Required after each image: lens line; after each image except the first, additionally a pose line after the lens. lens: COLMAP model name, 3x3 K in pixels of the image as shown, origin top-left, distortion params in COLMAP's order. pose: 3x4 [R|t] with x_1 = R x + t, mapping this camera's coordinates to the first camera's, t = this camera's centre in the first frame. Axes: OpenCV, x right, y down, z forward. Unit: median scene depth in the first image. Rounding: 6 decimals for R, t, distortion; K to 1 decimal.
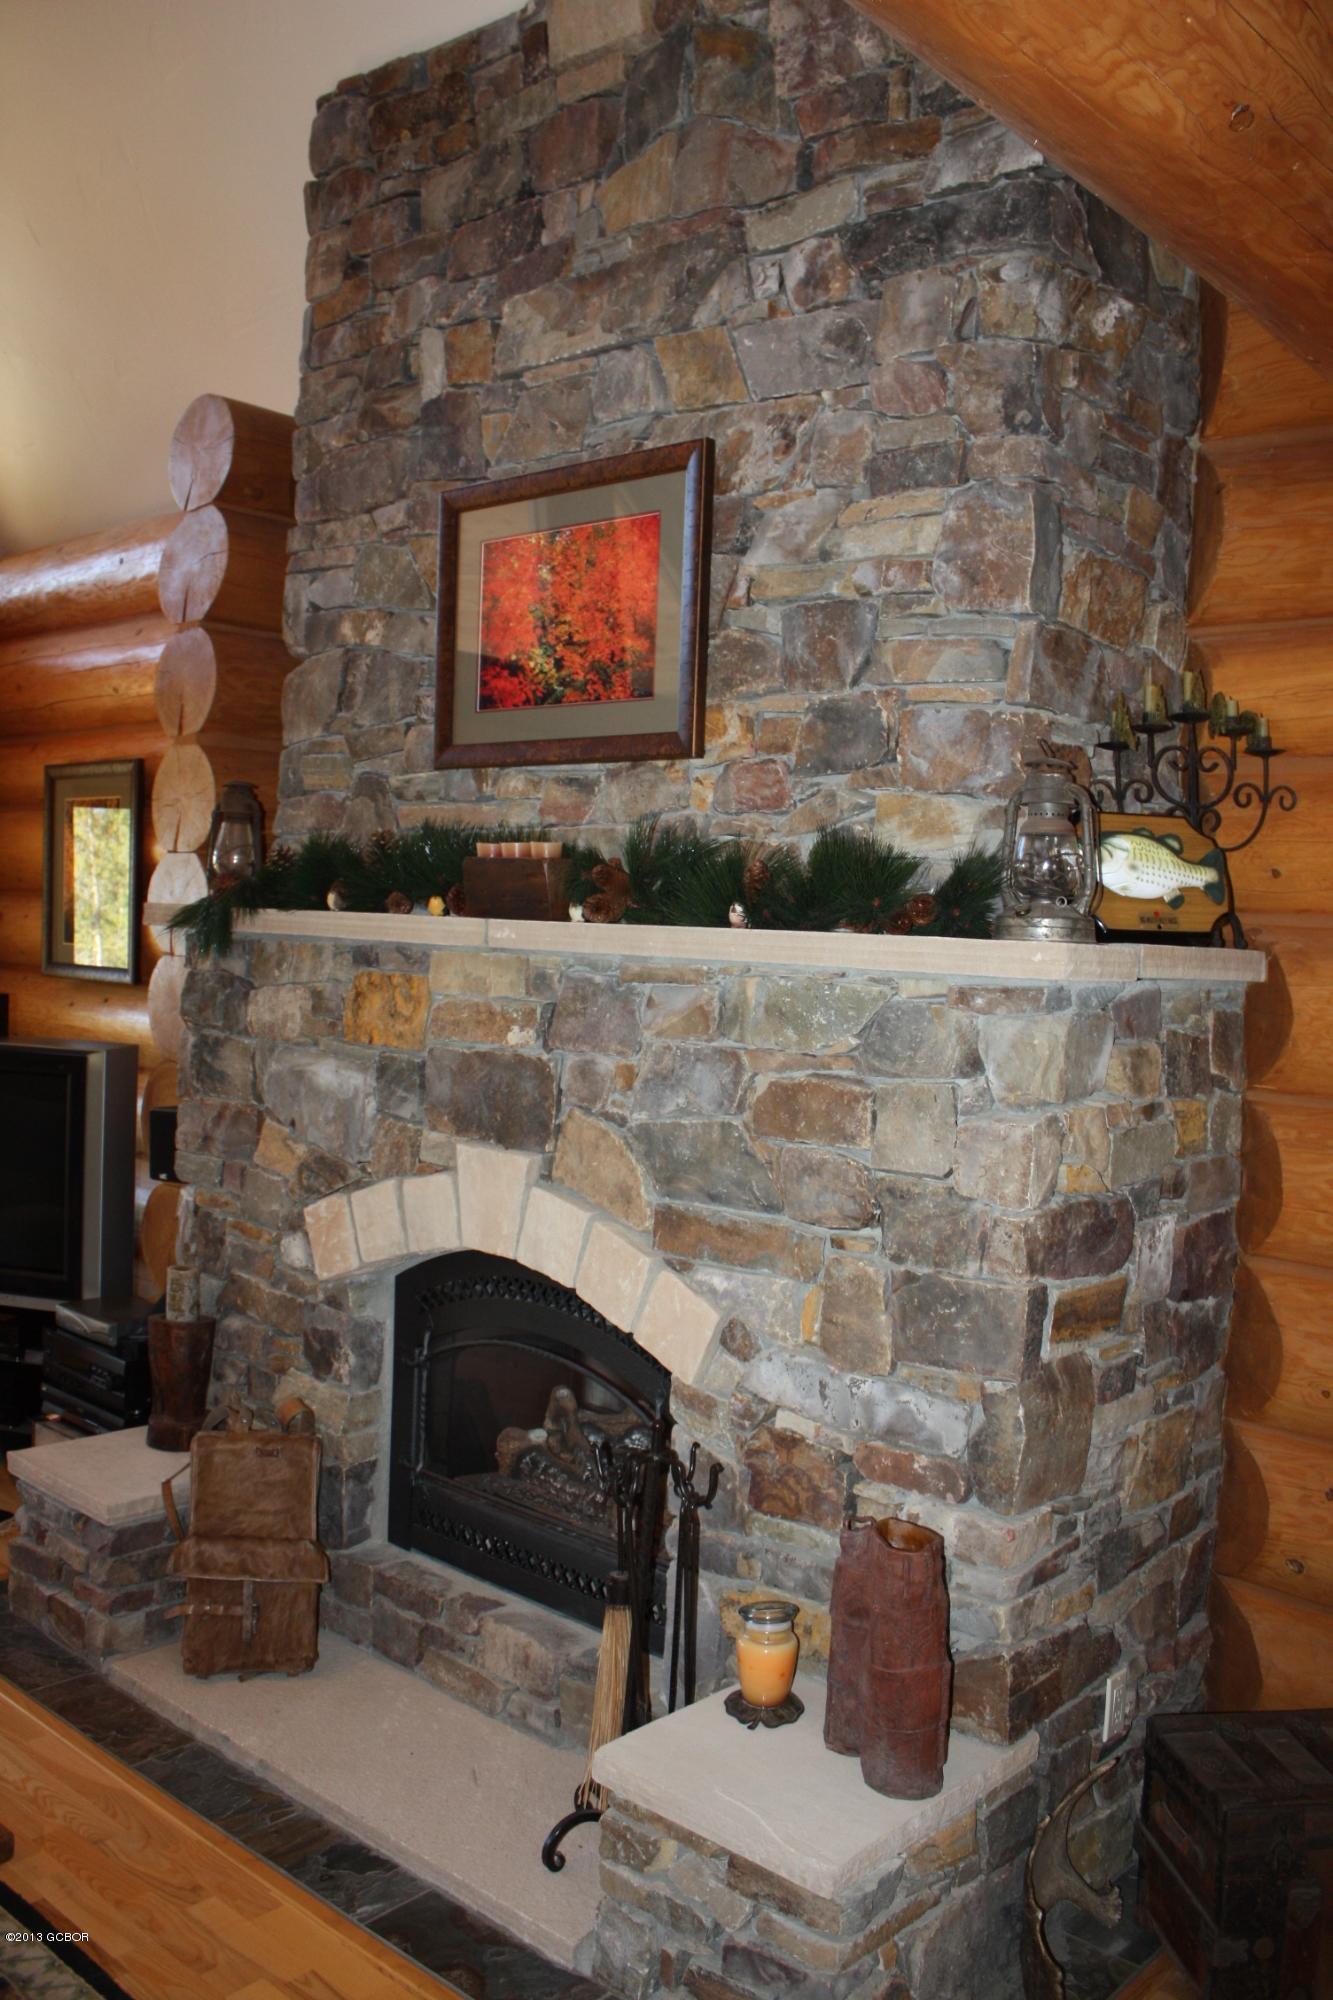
lens RADIAL K [[1678.4, 0, 669.5], [0, 1678.4, 978.9], [0, 0, 1]] dist [-0.161255, 0.130168]
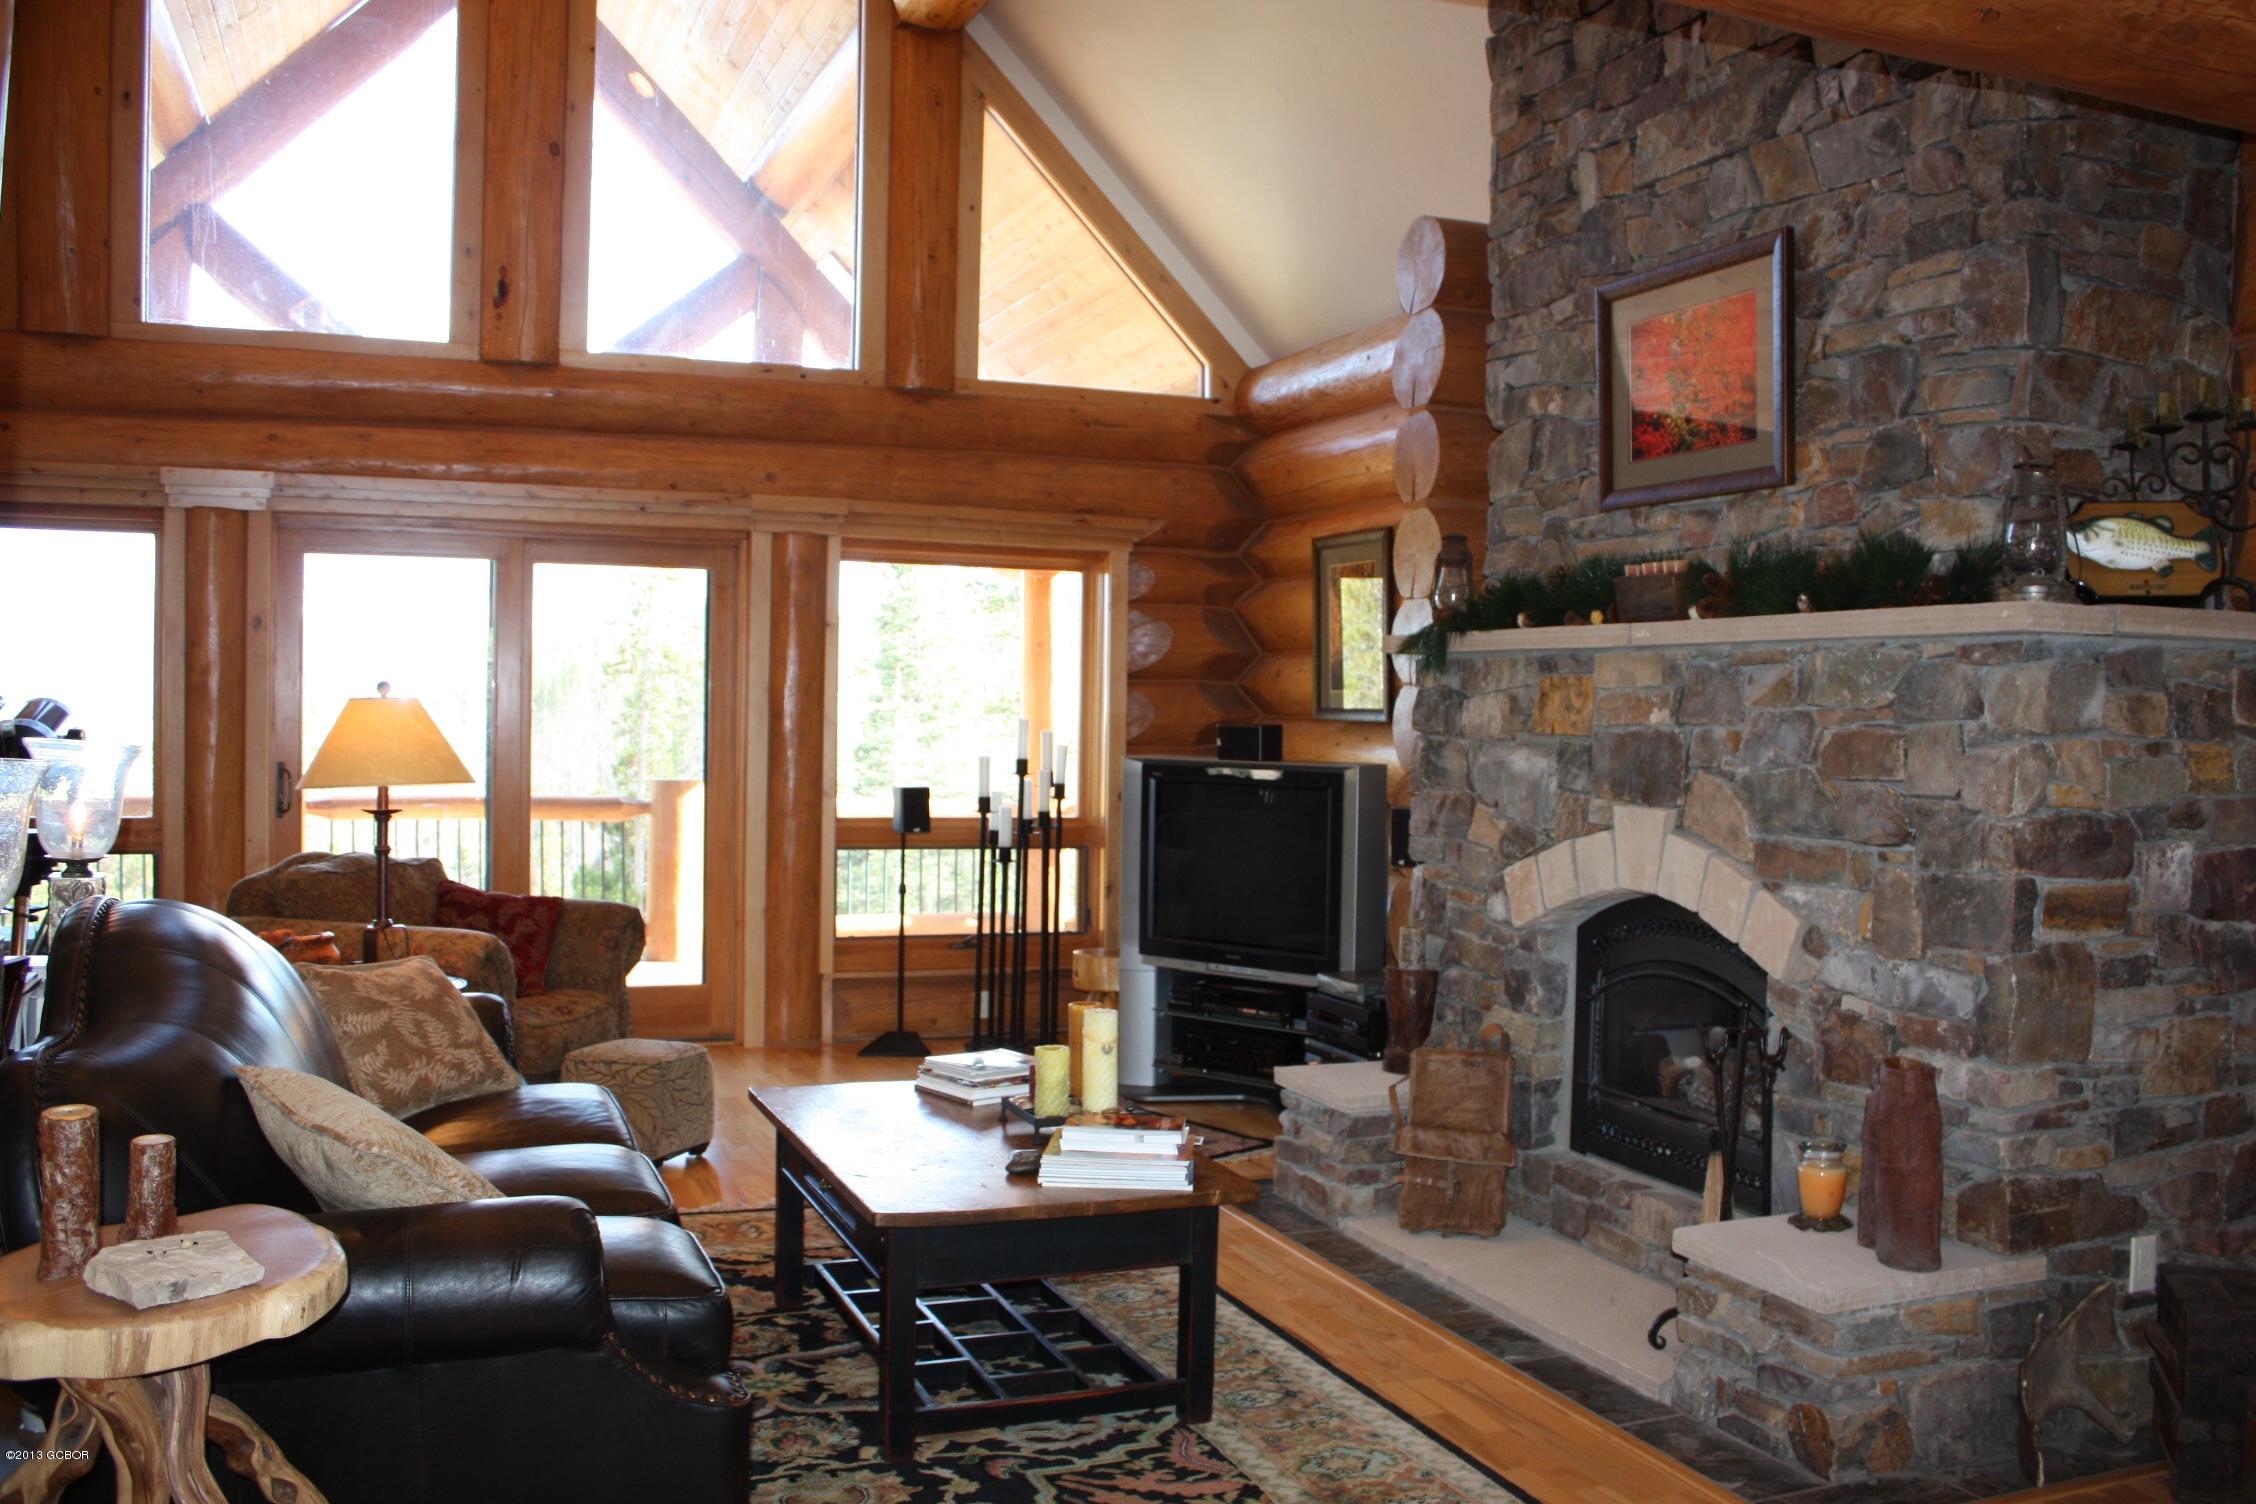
lens RADIAL K [[1893.2, 0, 1140.9], [0, 1893.2, 760.2], [0, 0, 1]] dist [-0.161255, 0.130168]
pose [[0.891564, -0.017418, -0.452560, 0.208780], [0.009637, 0.999764, -0.019495, 0.095430], [0.452793, 0.013019, 0.891521, -0.446865]]
